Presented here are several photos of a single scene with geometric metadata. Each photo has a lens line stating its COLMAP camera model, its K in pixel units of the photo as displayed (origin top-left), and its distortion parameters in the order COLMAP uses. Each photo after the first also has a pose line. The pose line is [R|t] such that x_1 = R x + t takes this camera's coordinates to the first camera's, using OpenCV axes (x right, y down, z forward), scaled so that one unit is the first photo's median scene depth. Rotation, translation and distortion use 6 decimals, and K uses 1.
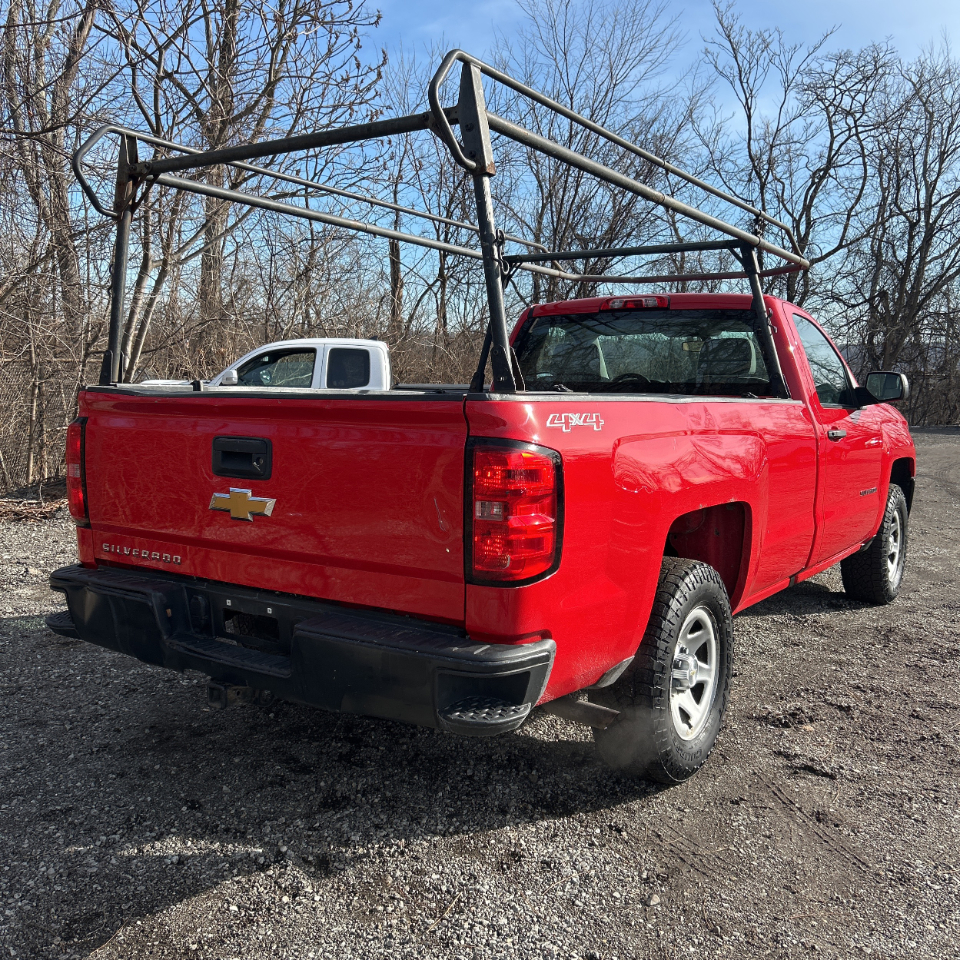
lens RADIAL K [[996.9, 0, 512.8], [0, 996.9, 514.5], [0, 0, 1]] dist [0.018666, 0.006619]
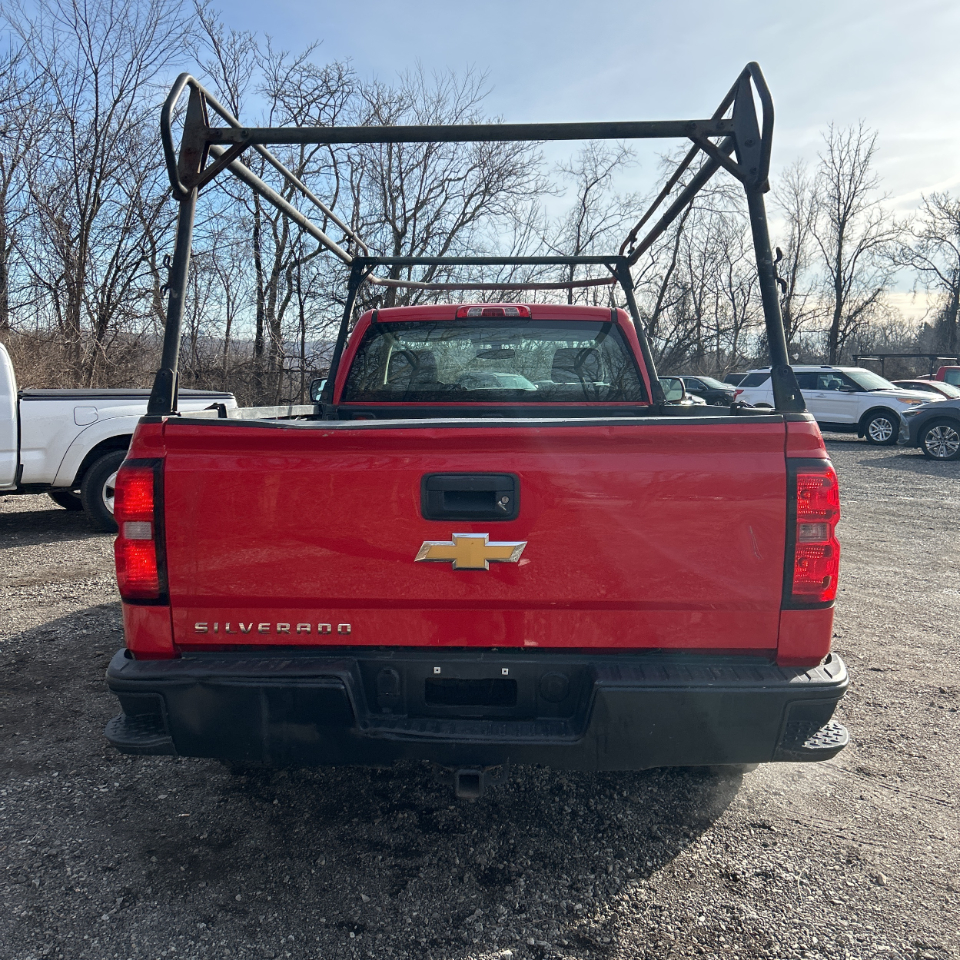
lens RADIAL K [[980.2, 0, 475.6], [0, 980.2, 503.7], [0, 0, 1]] dist [0.034020, -0.027444]
pose [[0.853281, -0.078759, 0.515469, -0.594486], [0.080381, 0.996579, 0.019209, -0.057335], [-0.515219, 0.025043, 0.856693, 0.245852]]
